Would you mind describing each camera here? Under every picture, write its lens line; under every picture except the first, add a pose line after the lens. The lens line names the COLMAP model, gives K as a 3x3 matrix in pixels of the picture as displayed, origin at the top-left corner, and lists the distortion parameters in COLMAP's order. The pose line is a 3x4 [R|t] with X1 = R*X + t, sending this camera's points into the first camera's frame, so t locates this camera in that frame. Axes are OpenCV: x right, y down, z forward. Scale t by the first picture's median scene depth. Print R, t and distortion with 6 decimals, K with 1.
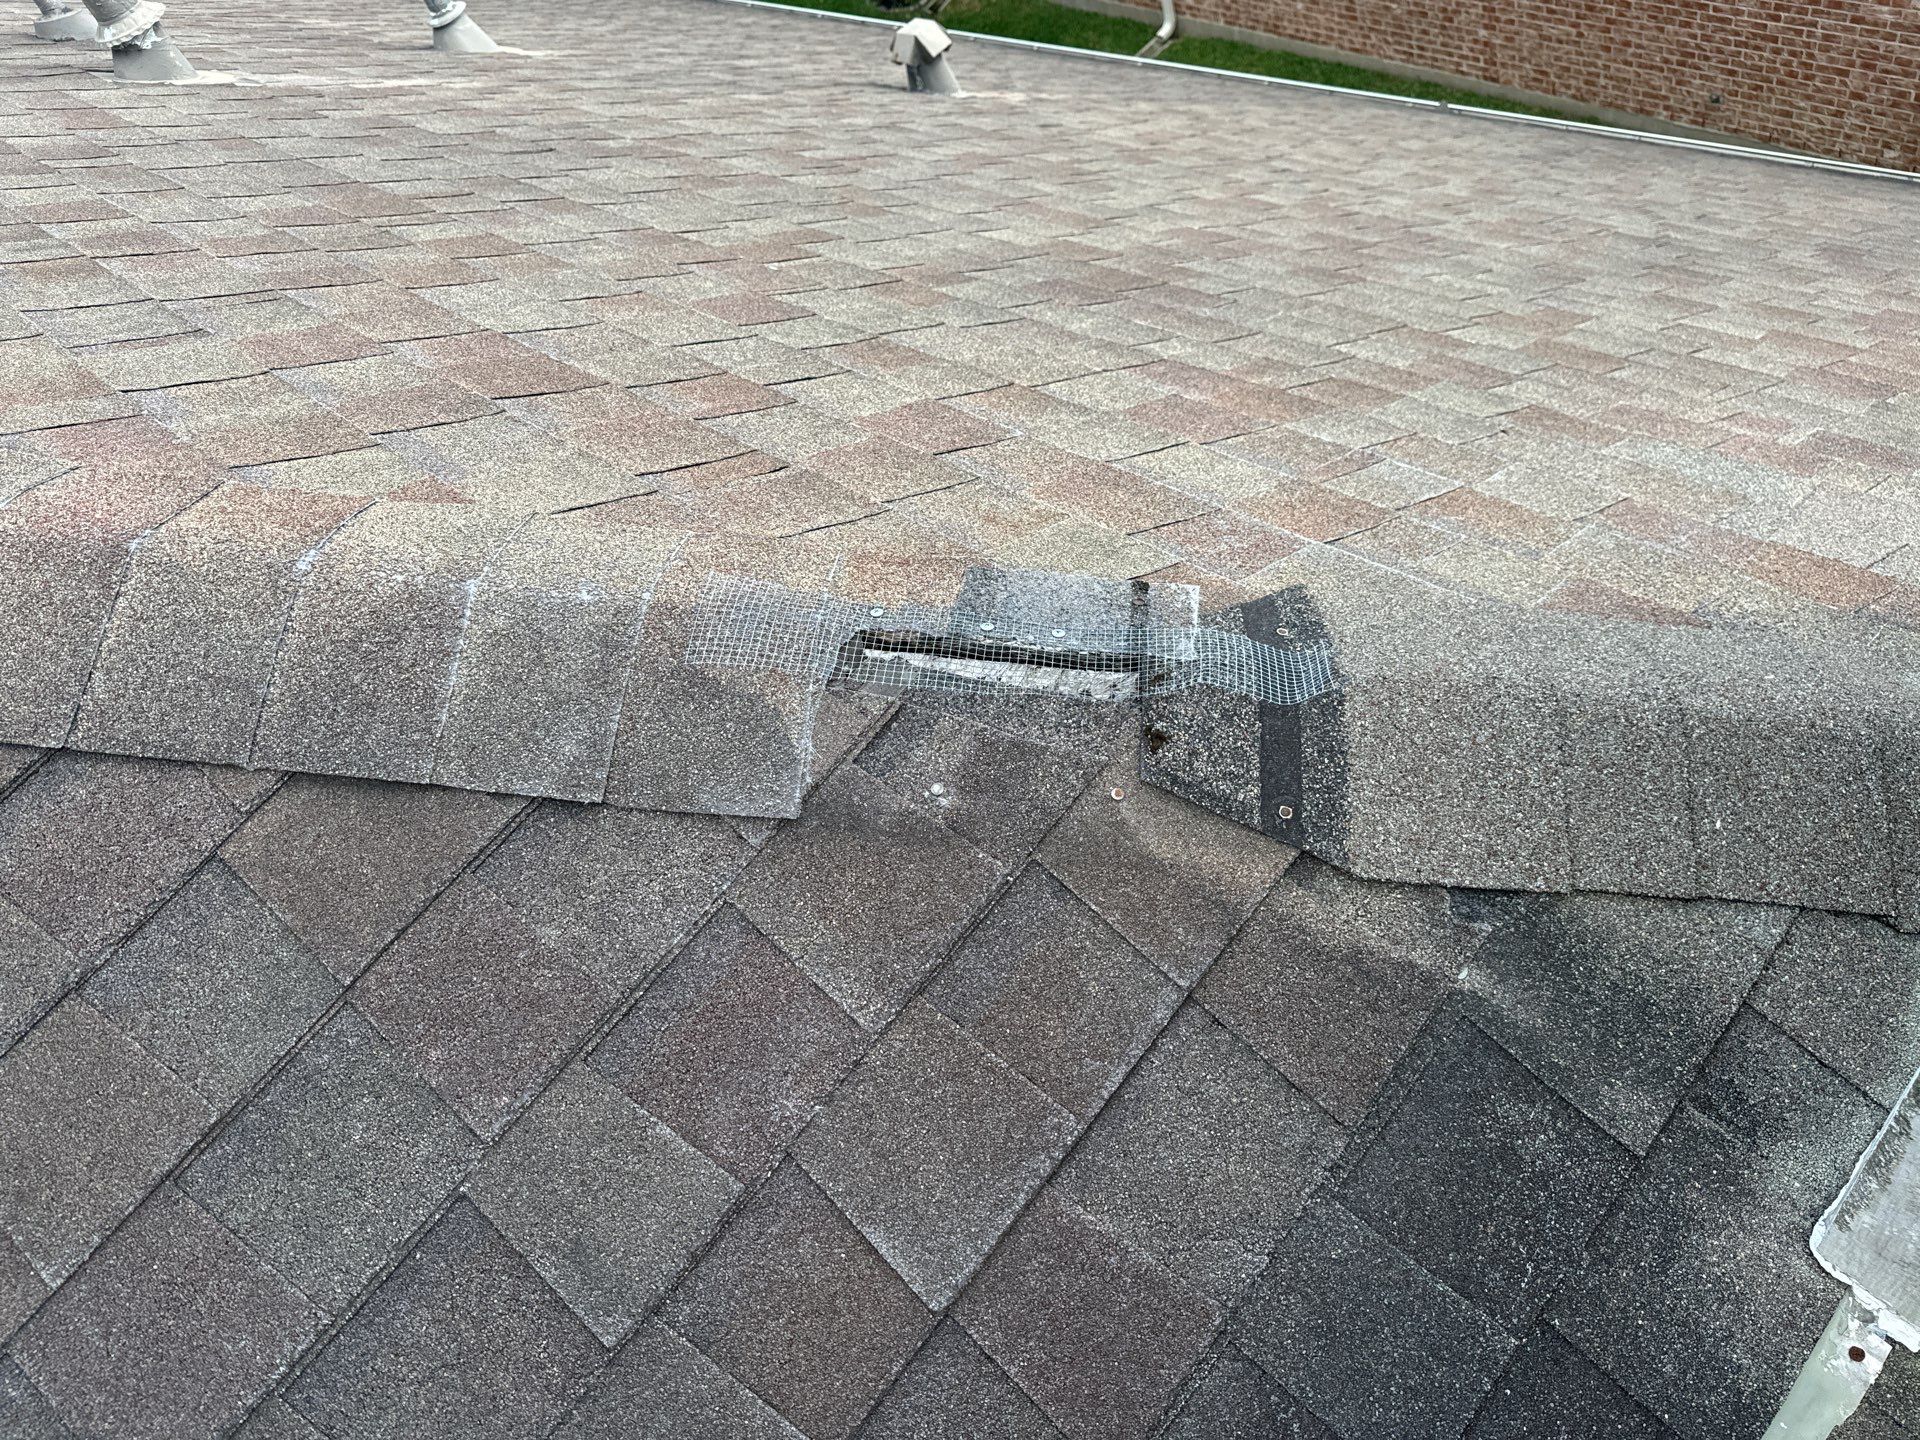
lens RADIAL K [[1368.1, 0, 957.0], [0, 1368.1, 722.9], [0, 0, 1]] dist [-0.006958, -0.003414]
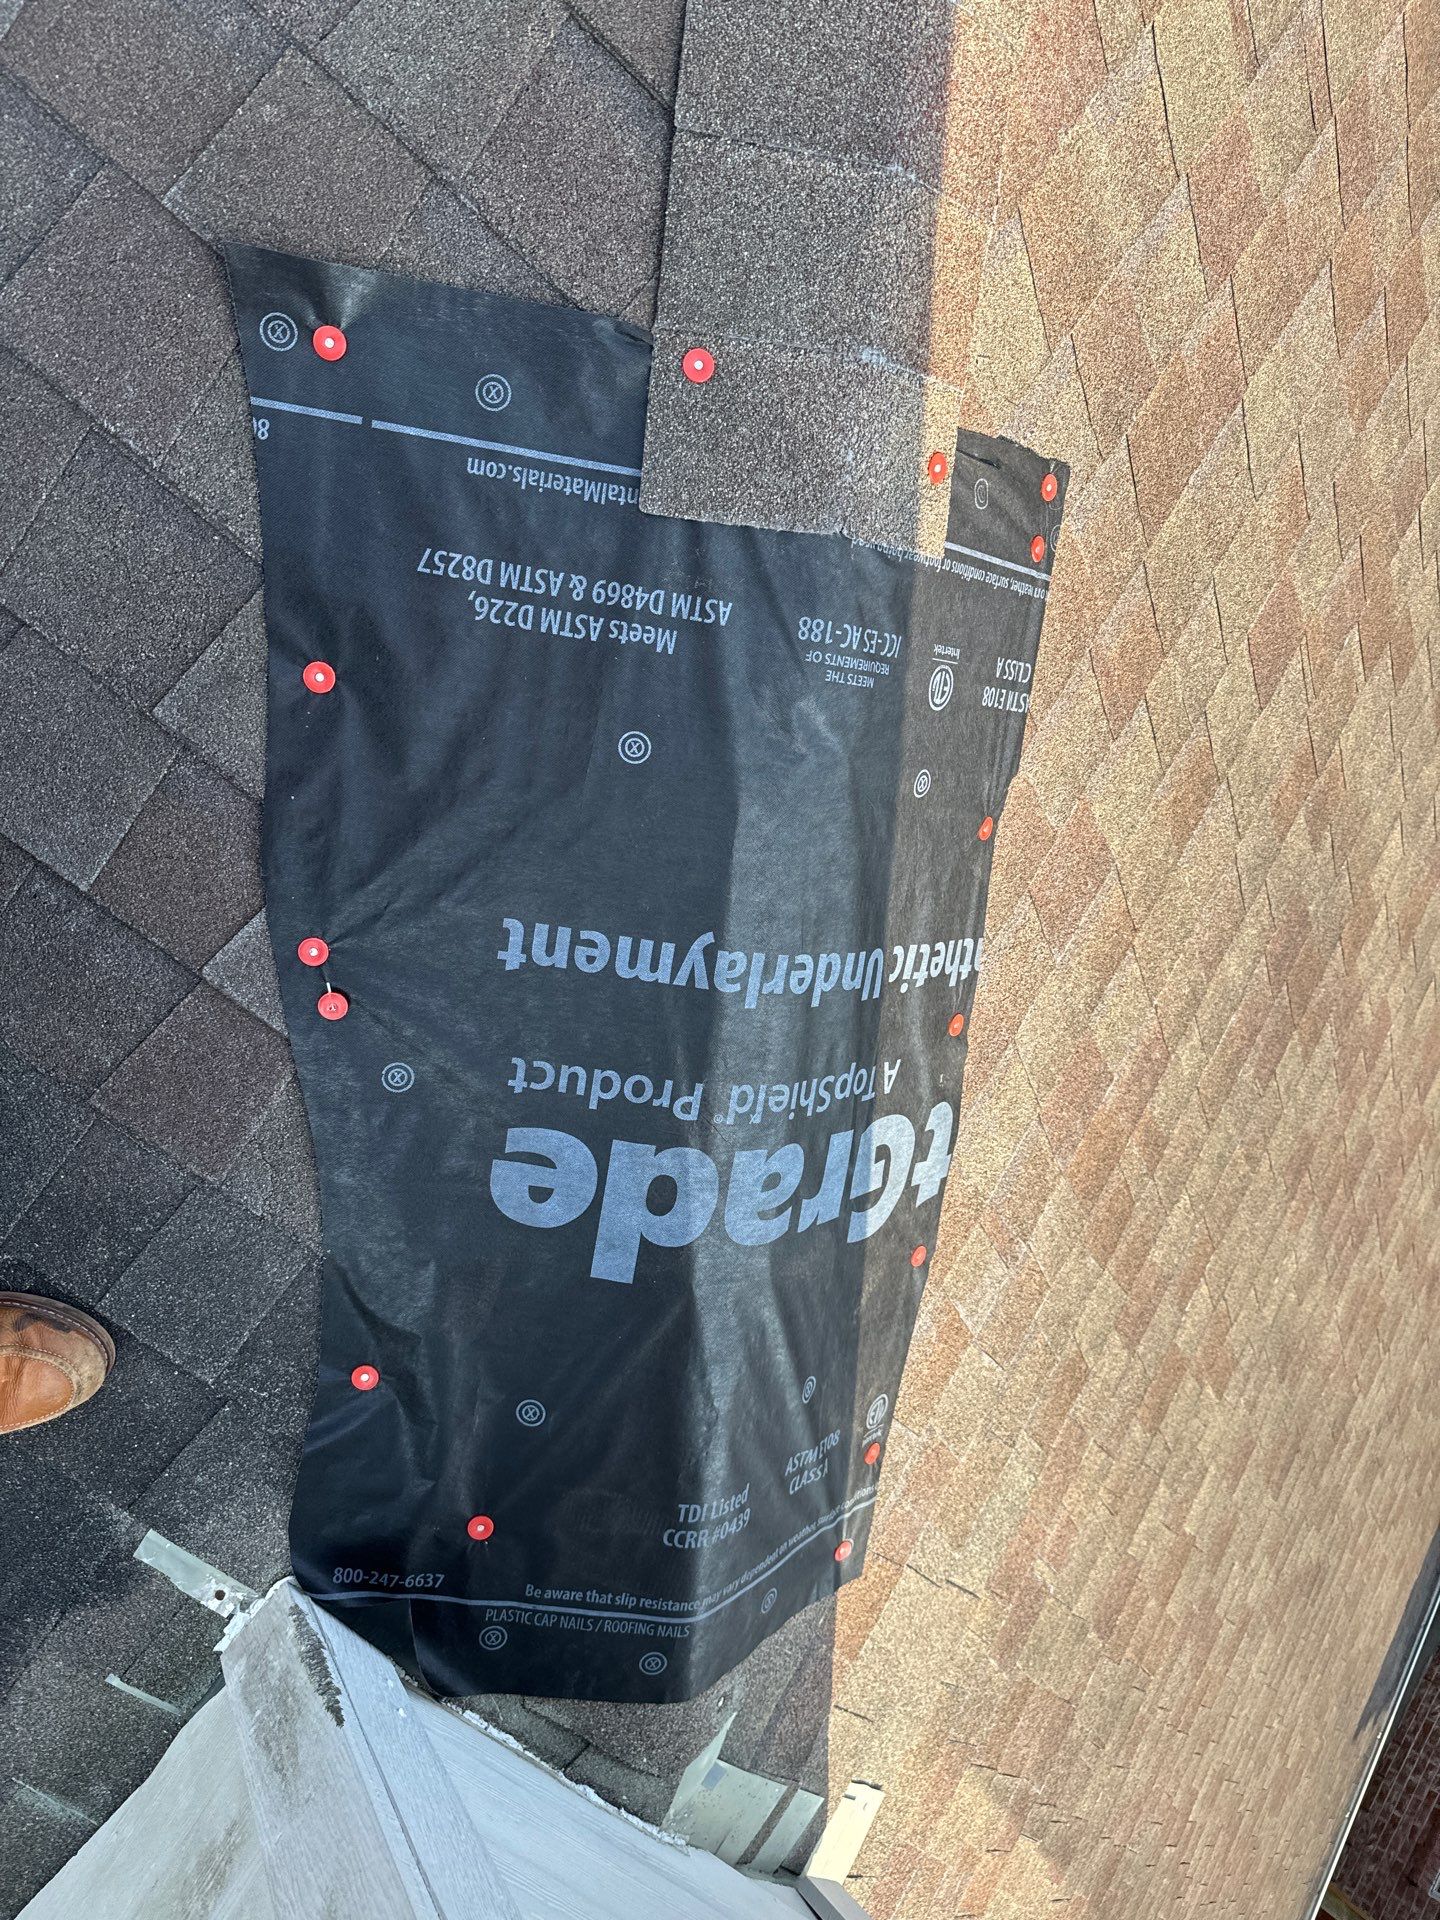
lens RADIAL K [[1368.1, 0, 722.9], [0, 1368.1, 963.2], [0, 0, 1]] dist [-0.006958, -0.003414]
pose [[-0.022213, 0.970832, 0.238731, -0.299679], [-0.977308, -0.071400, 0.199427, -0.259200], [0.210655, -0.228884, 0.950388, -0.084078]]
